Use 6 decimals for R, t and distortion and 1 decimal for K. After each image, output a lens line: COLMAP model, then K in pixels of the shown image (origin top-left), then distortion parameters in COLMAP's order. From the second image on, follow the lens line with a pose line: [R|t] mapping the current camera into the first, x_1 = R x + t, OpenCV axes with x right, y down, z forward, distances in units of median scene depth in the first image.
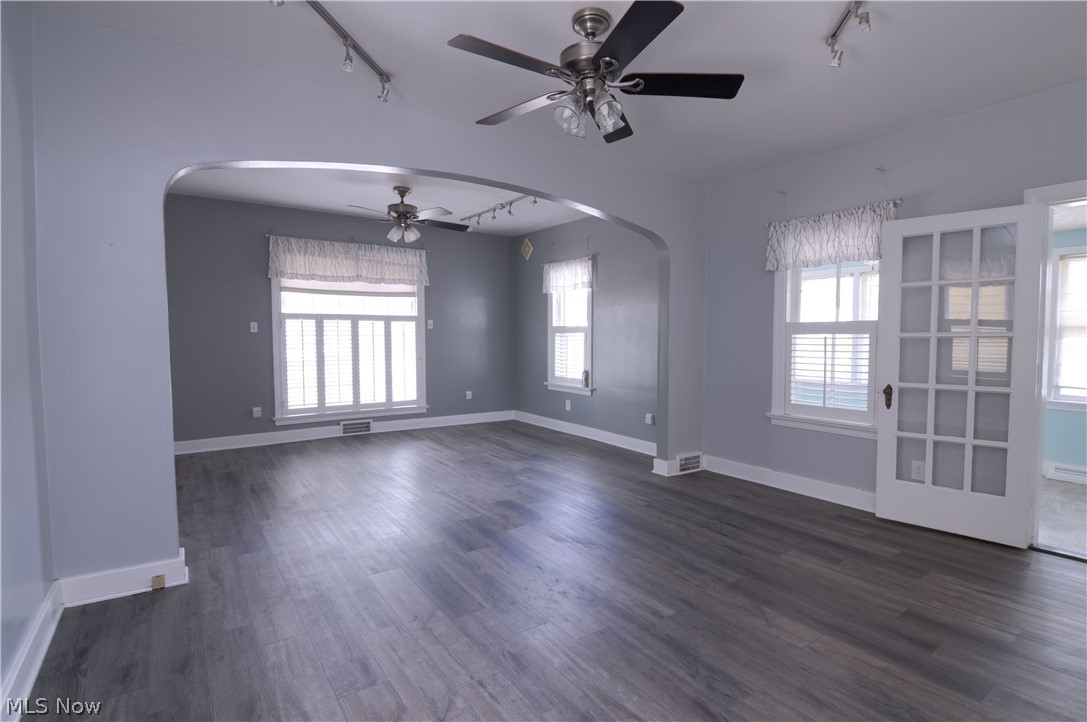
lens RADIAL K [[522.2, 0, 550.1], [0, 522.2, 371.7], [0, 0, 1]] dist [-0.017151, -0.004757]
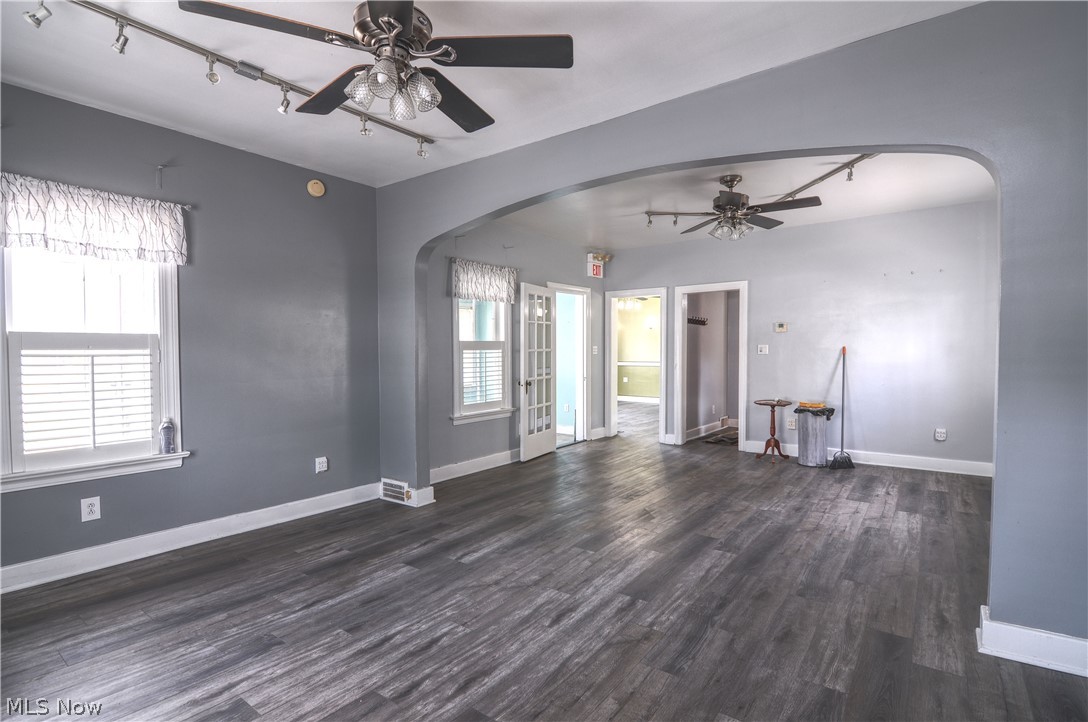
lens RADIAL K [[522.7, 0, 547.6], [0, 522.7, 365.1], [0, 0, 1]] dist [-0.017151, -0.004757]
pose [[-0.306365, -0.026404, 0.951548, -0.557570], [0.070548, 0.996236, 0.050359, -0.059194], [-0.949296, 0.082558, -0.303349, 0.826518]]
